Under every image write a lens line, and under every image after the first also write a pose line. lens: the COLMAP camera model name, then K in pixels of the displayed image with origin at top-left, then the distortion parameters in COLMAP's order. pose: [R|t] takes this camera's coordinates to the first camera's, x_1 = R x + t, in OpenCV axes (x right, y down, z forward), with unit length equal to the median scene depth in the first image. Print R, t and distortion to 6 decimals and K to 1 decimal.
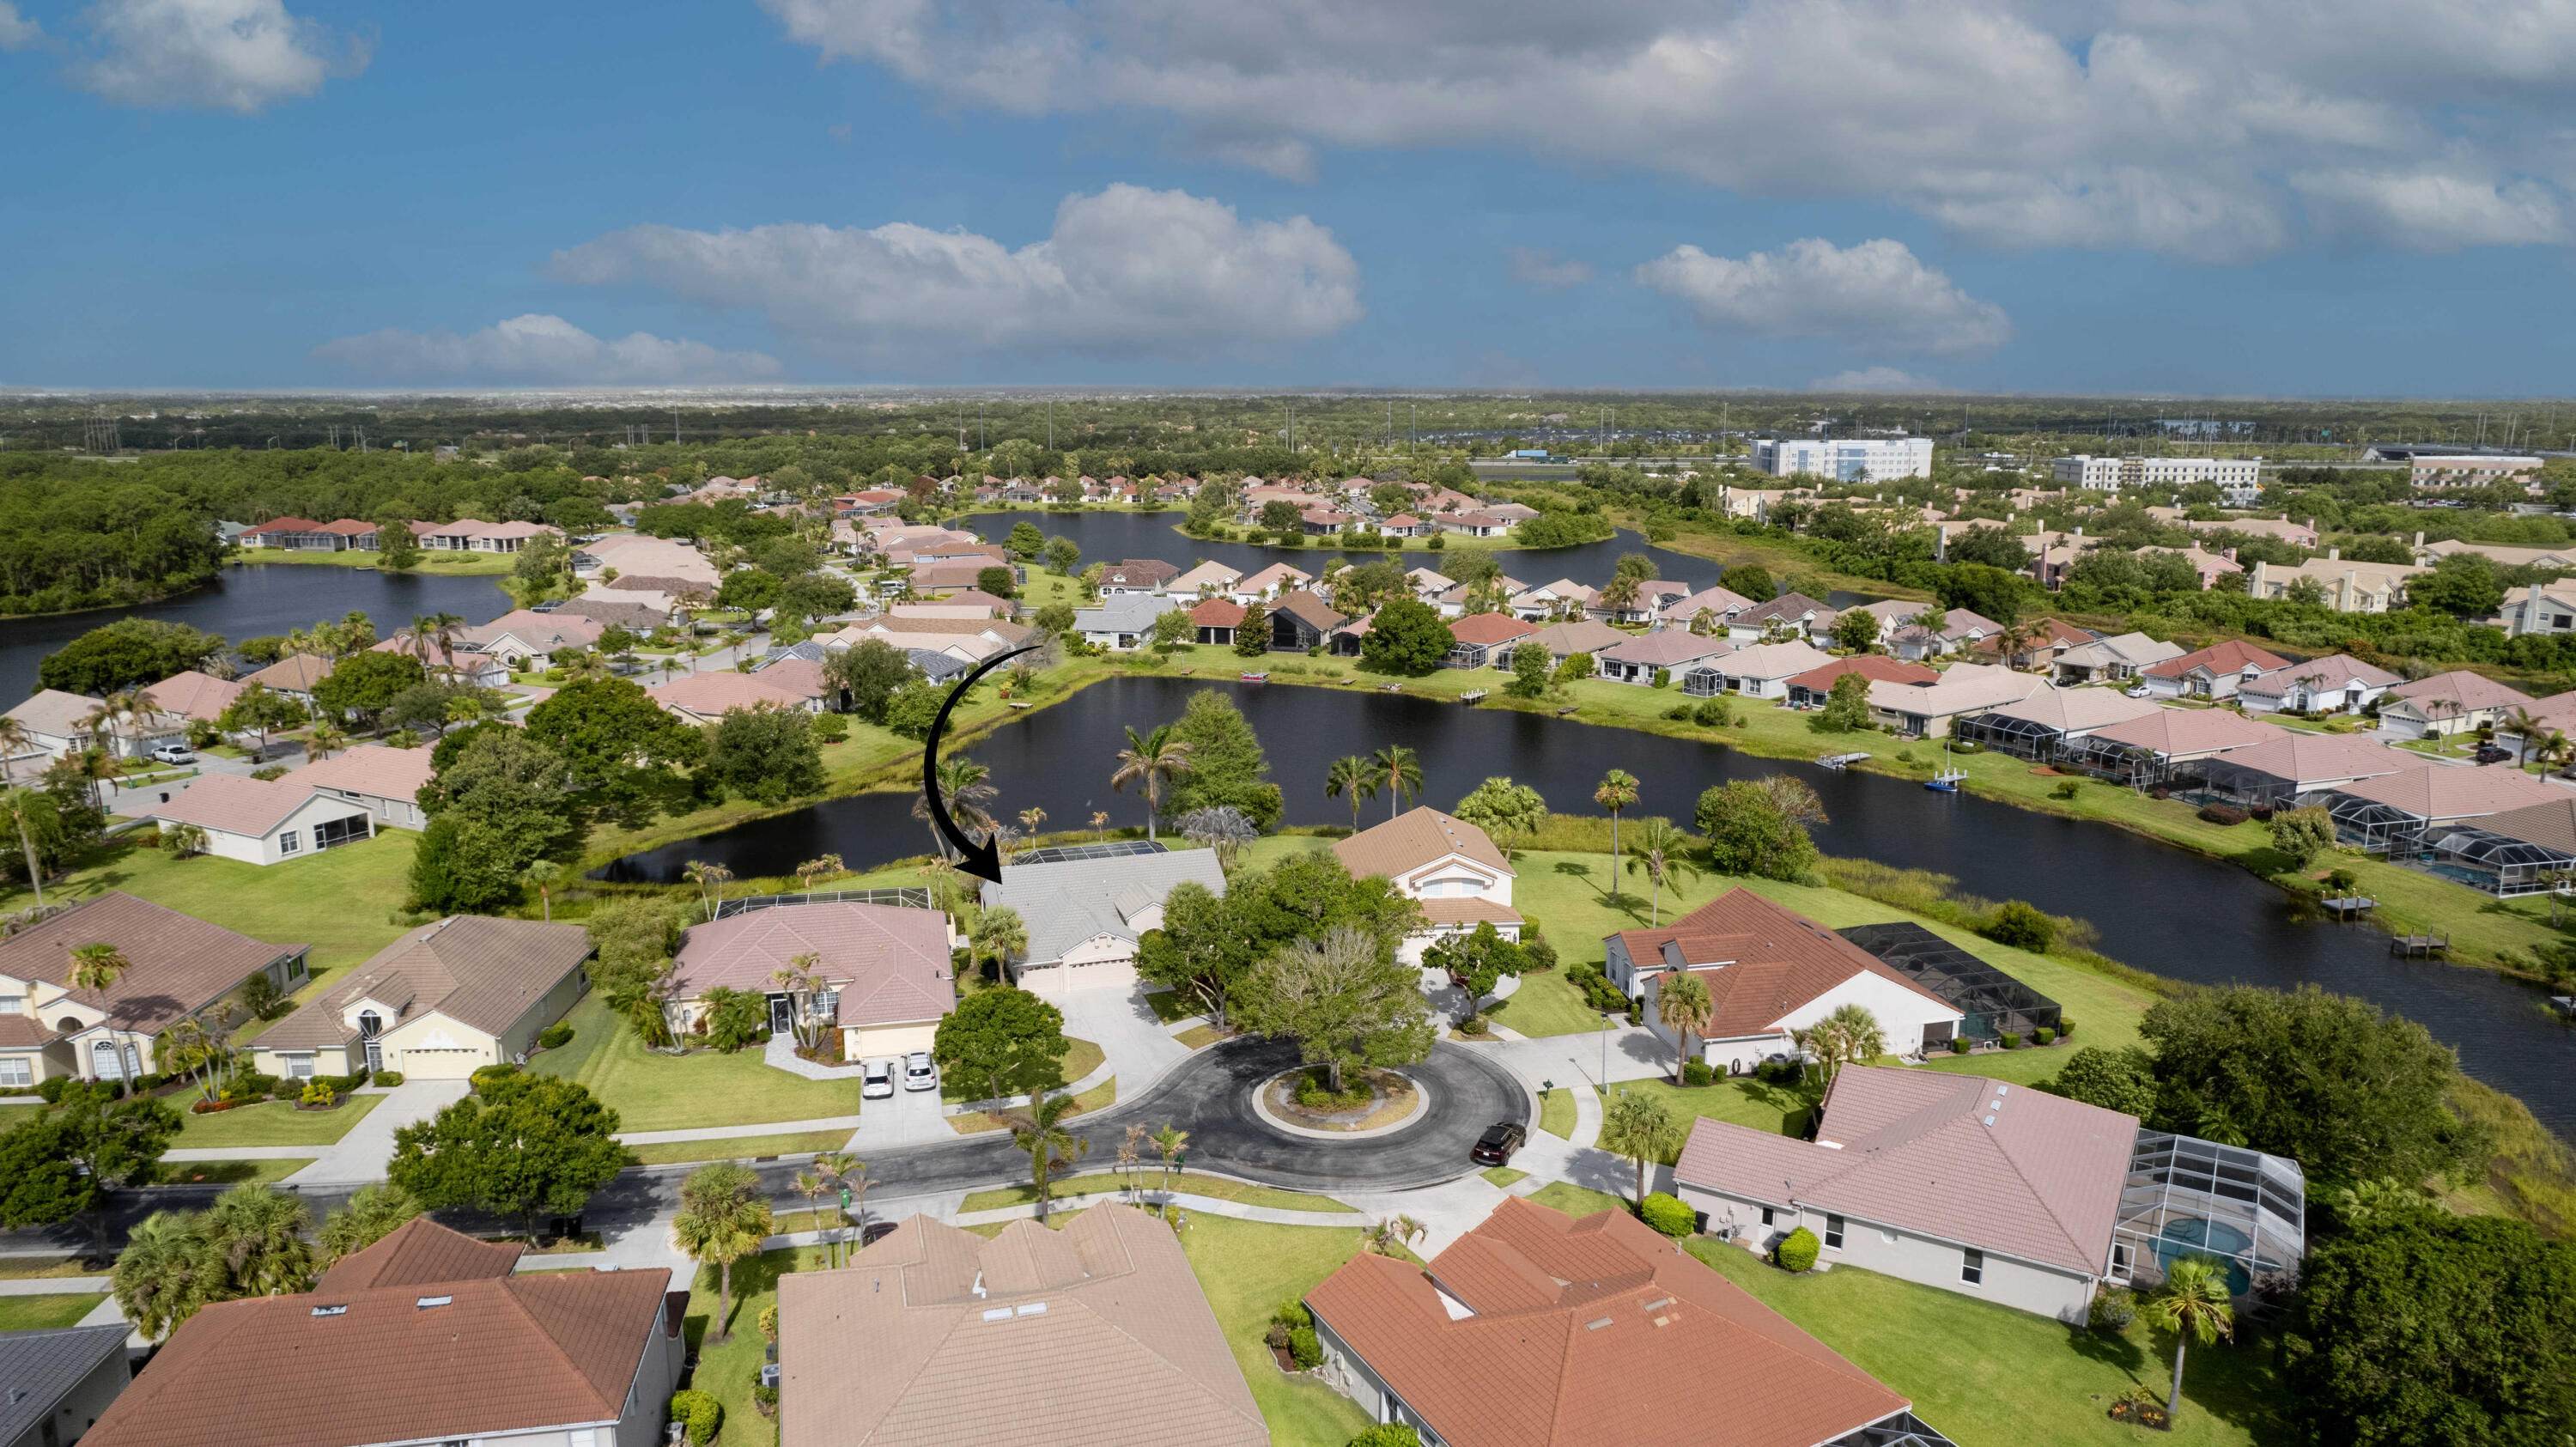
lens RADIAL K [[1665.7, 0, 1288.0], [0, 1665.7, 723.5], [0, 0, 1]] dist [-0.075042, 0.066328]
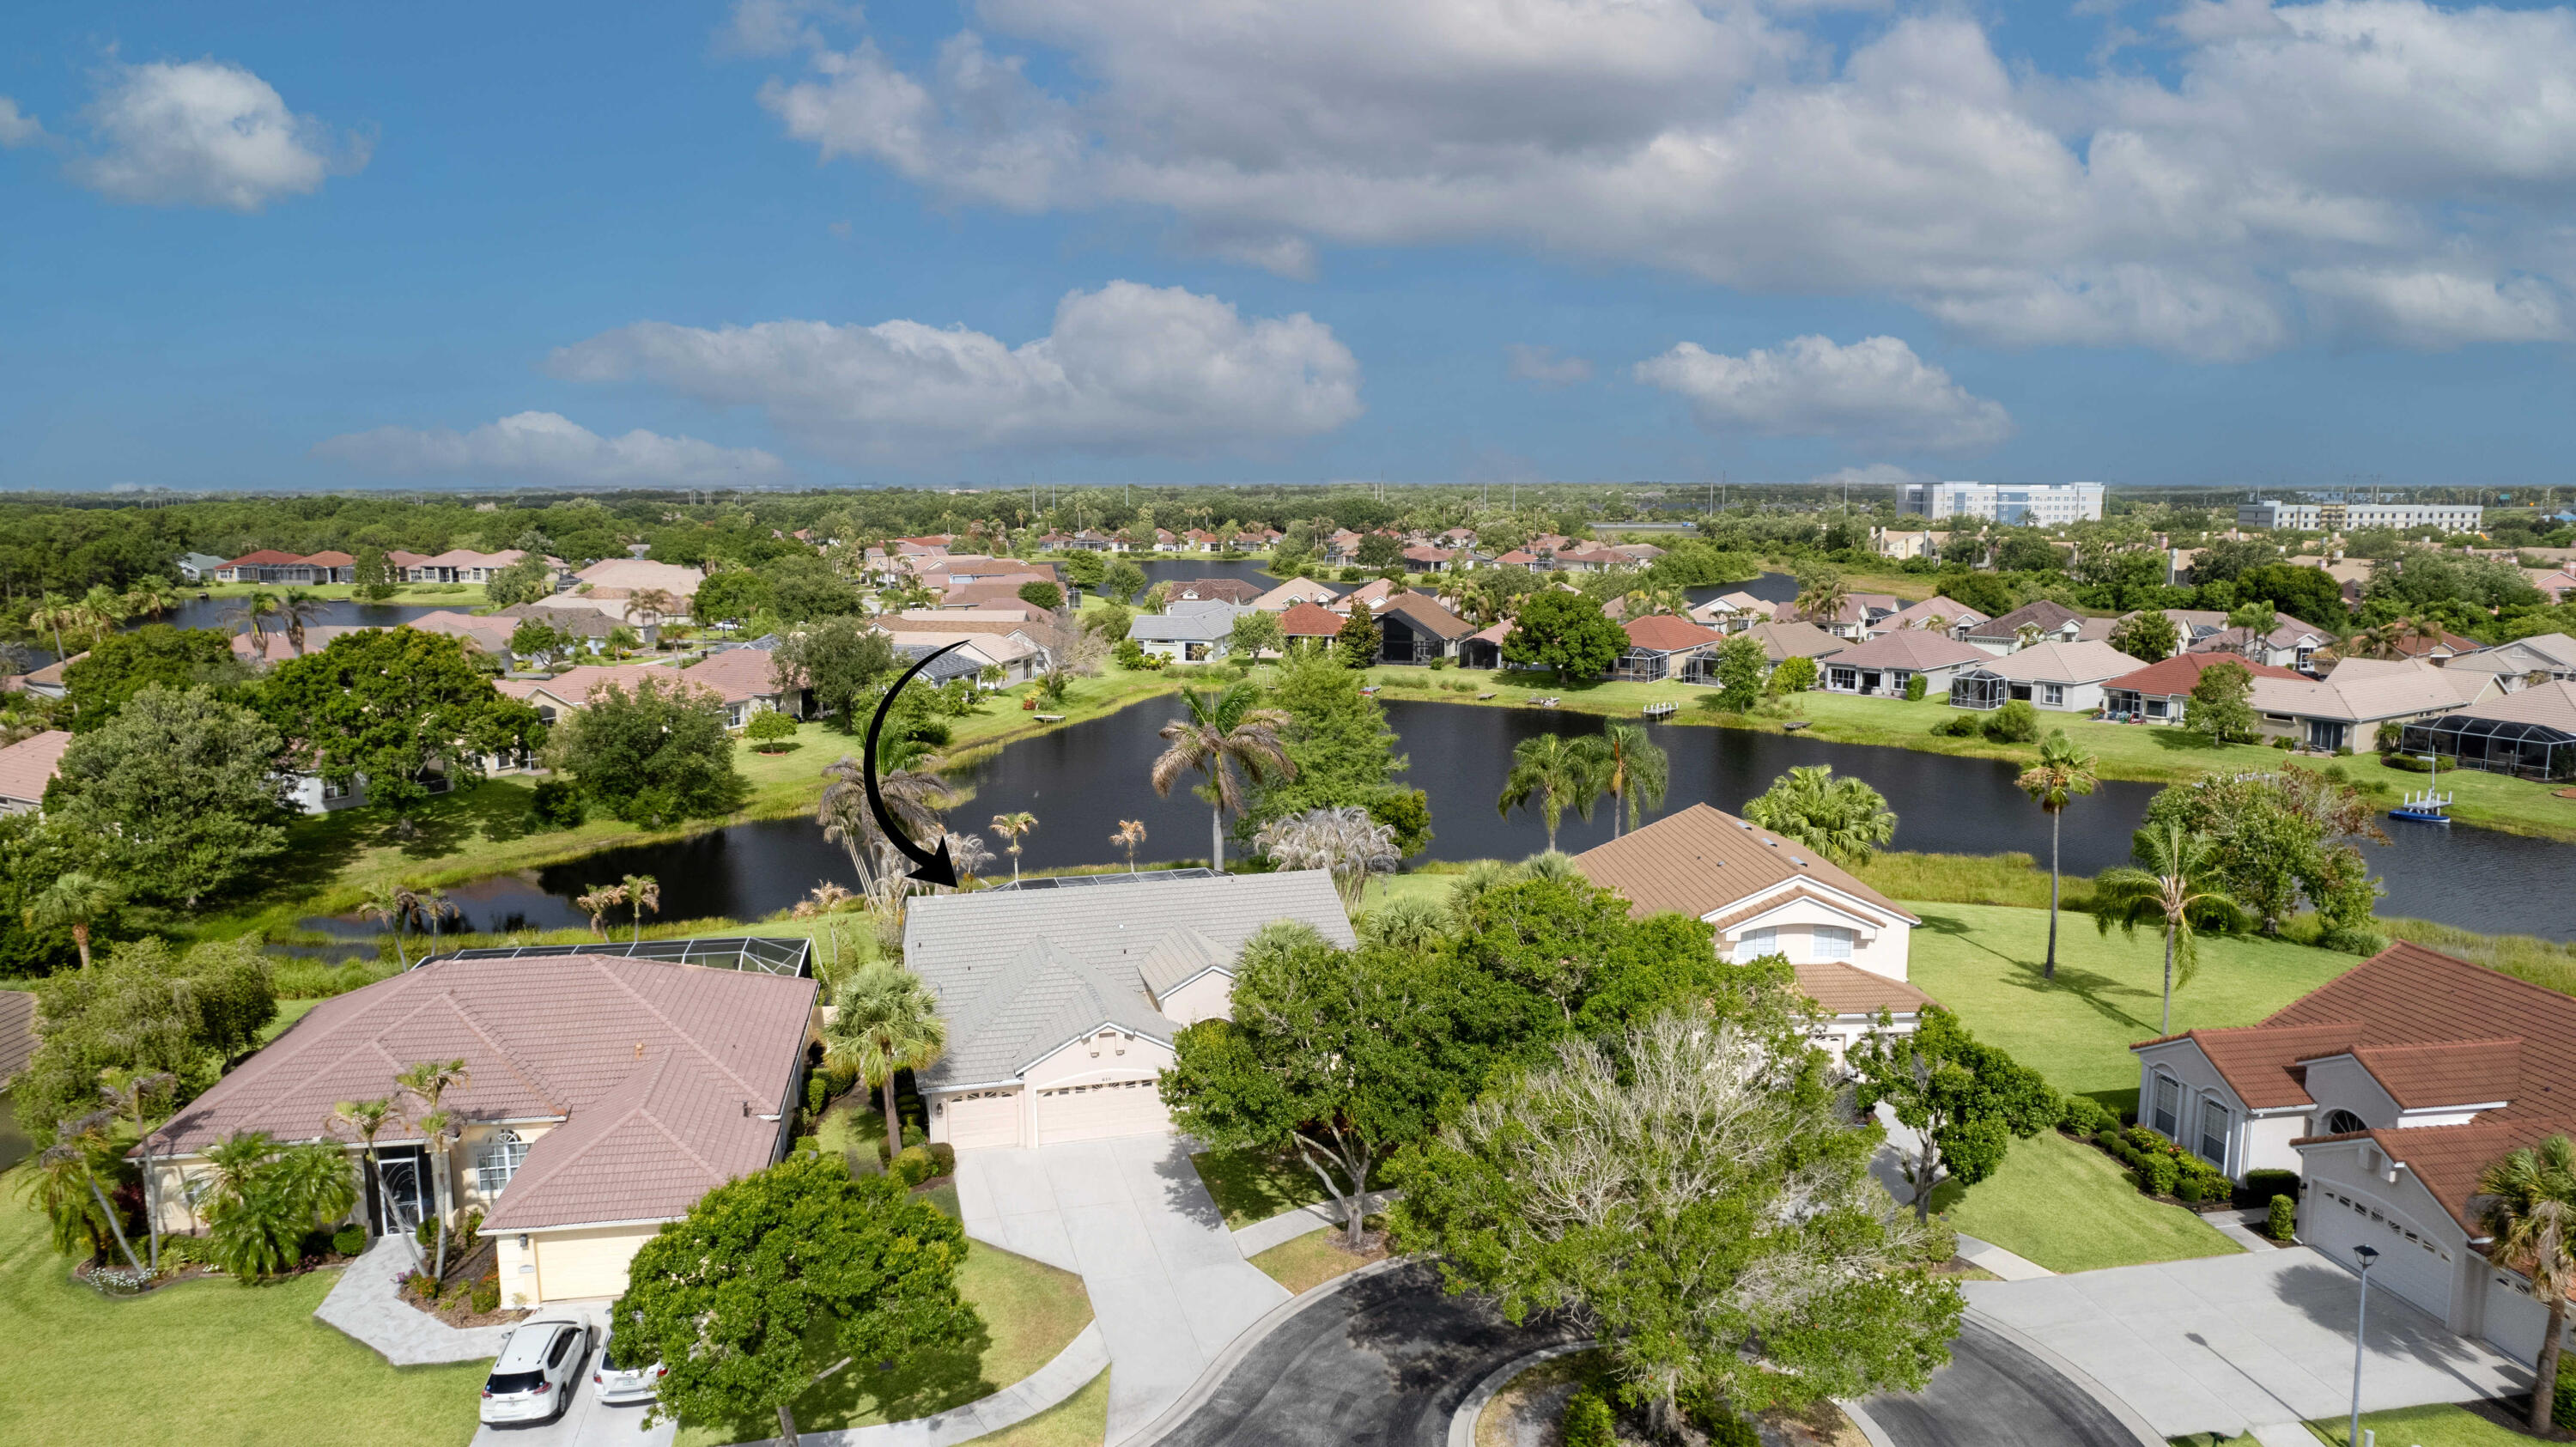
lens RADIAL K [[1665.7, 0, 1288.0], [0, 1665.7, 723.5], [0, 0, 1]] dist [-0.075042, 0.066328]
pose [[0.998811, 0.003319, -0.048629, -0.017991], [-0.006139, 0.998300, -0.057953, 0.033370], [0.048354, 0.058183, 0.997134, 0.260978]]
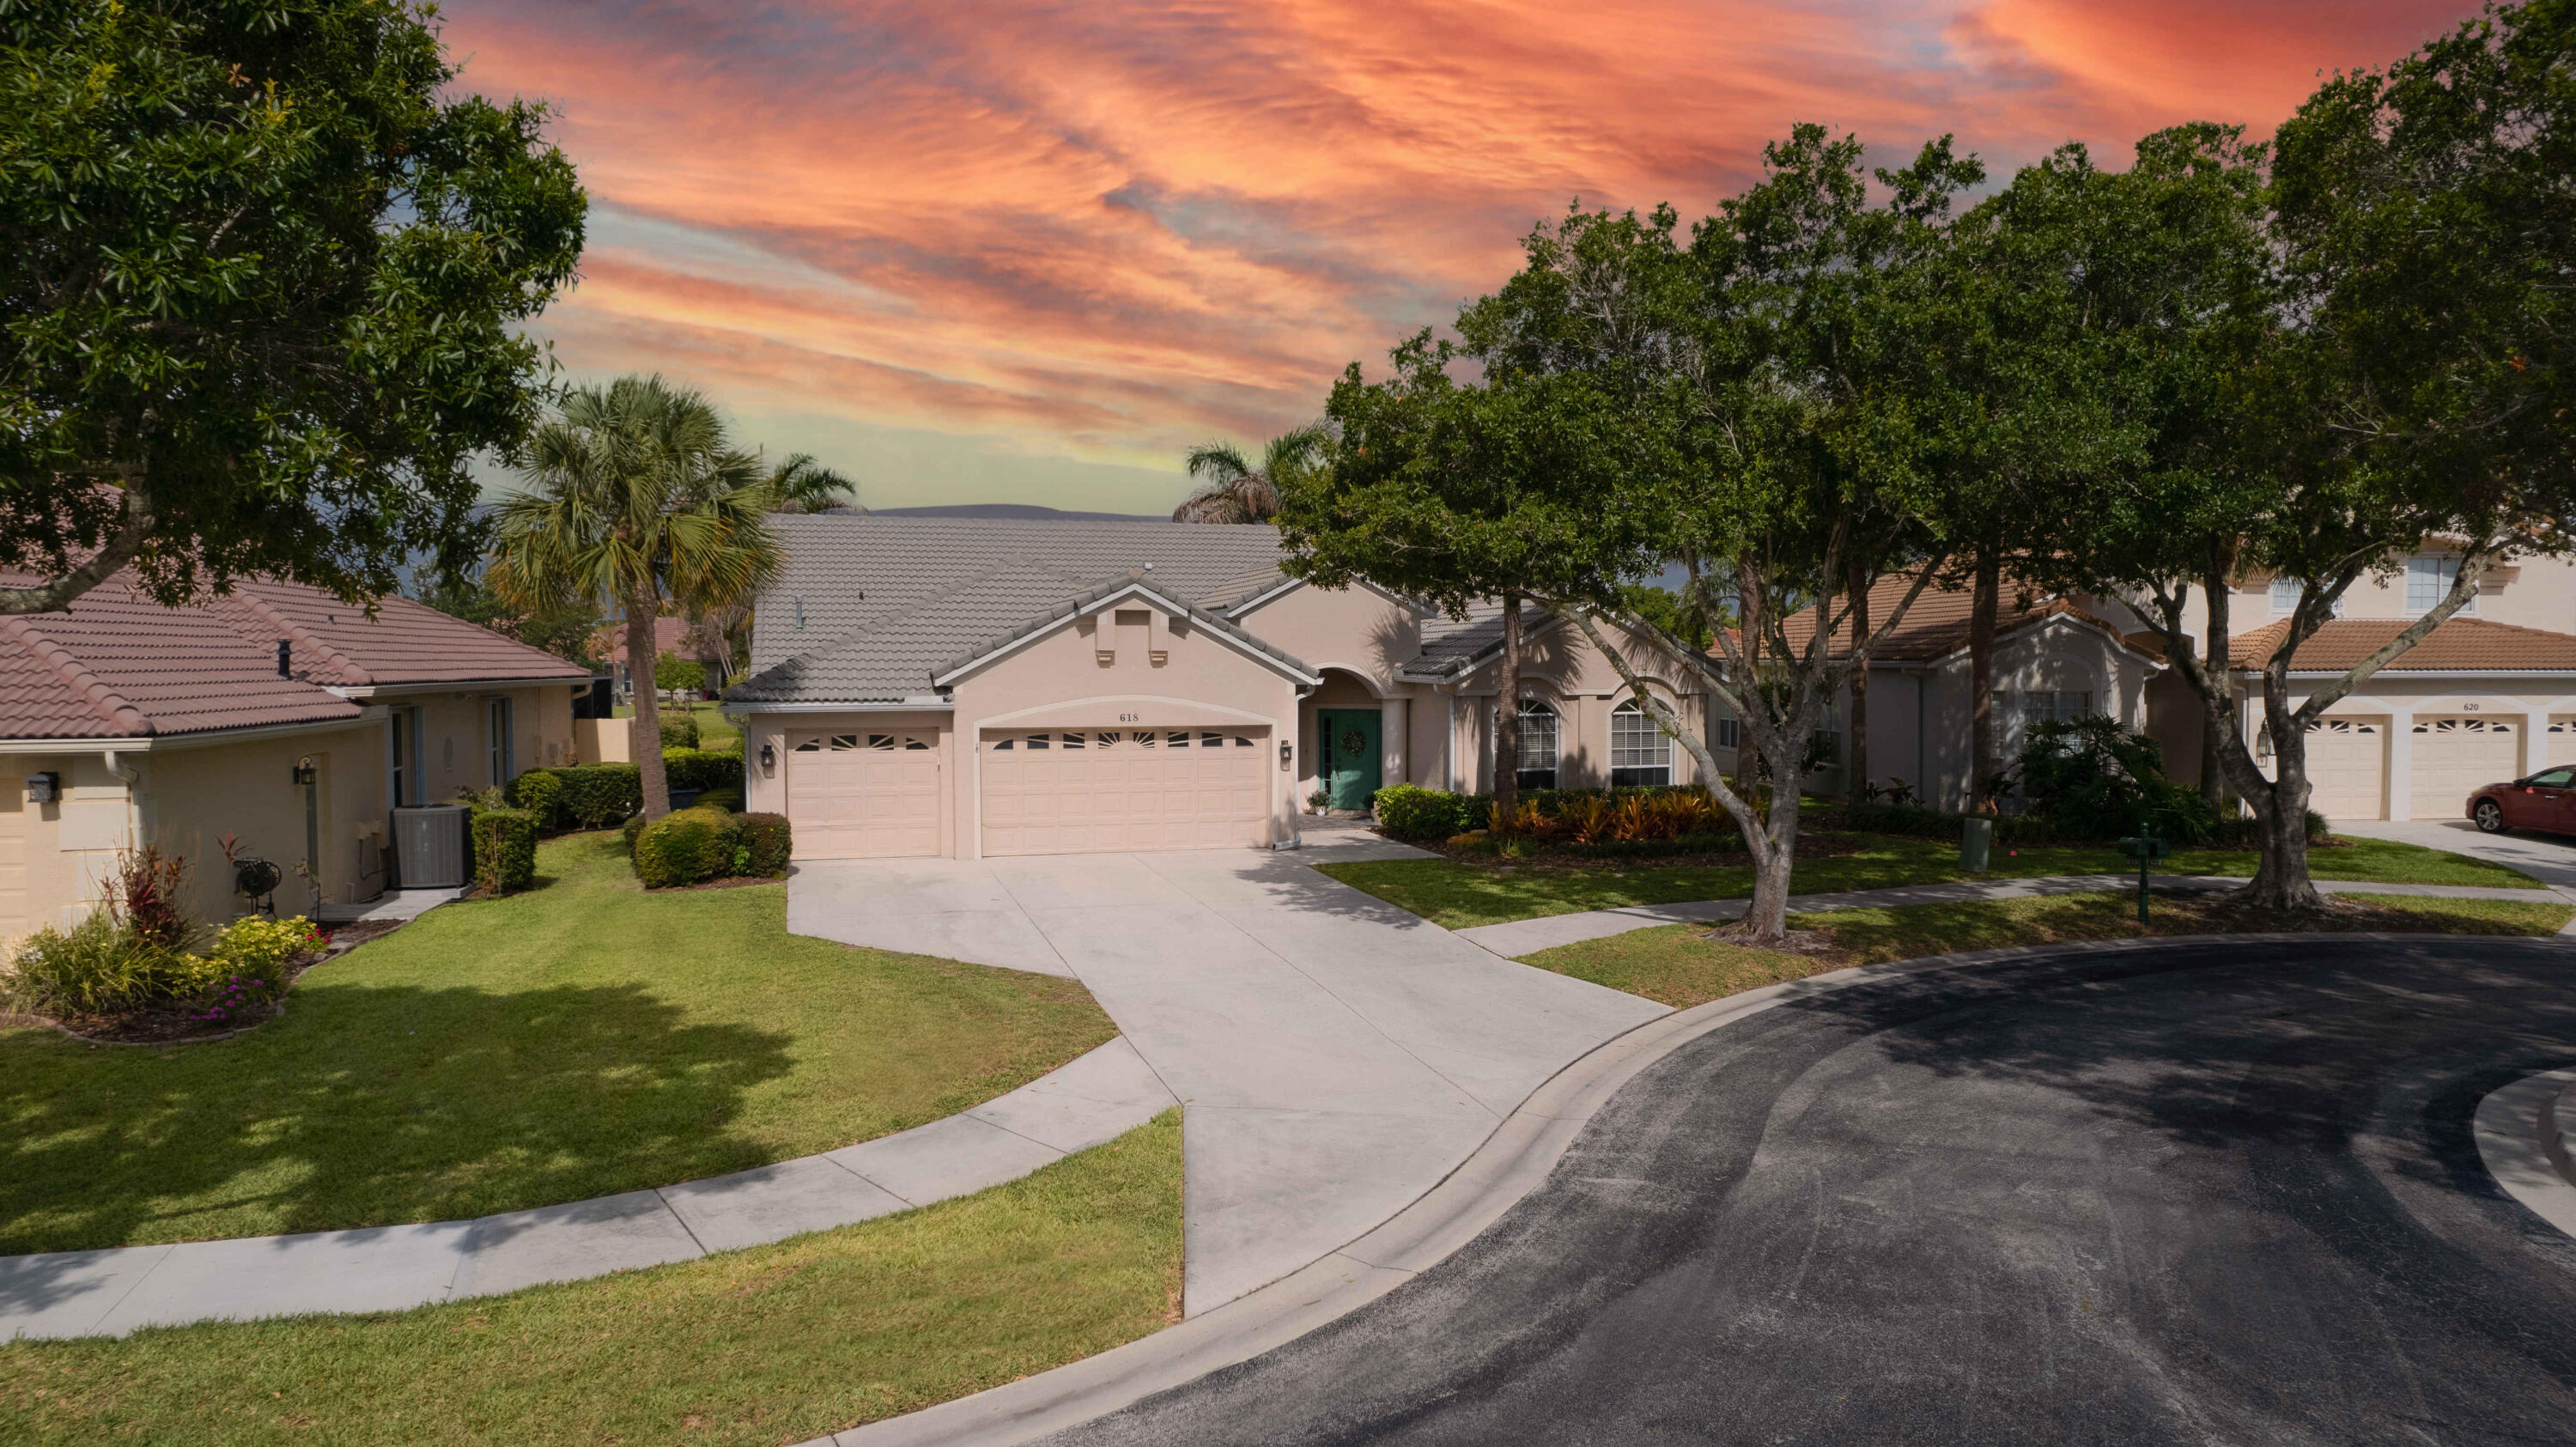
lens RADIAL K [[1665.7, 0, 1288.0], [0, 1665.7, 723.5], [0, 0, 1]] dist [-0.075042, 0.066328]
pose [[0.999219, -0.003474, -0.039356, -0.041092], [-0.003025, 0.986479, -0.163862, 0.091886], [0.039393, 0.163854, 0.985698, 0.394452]]
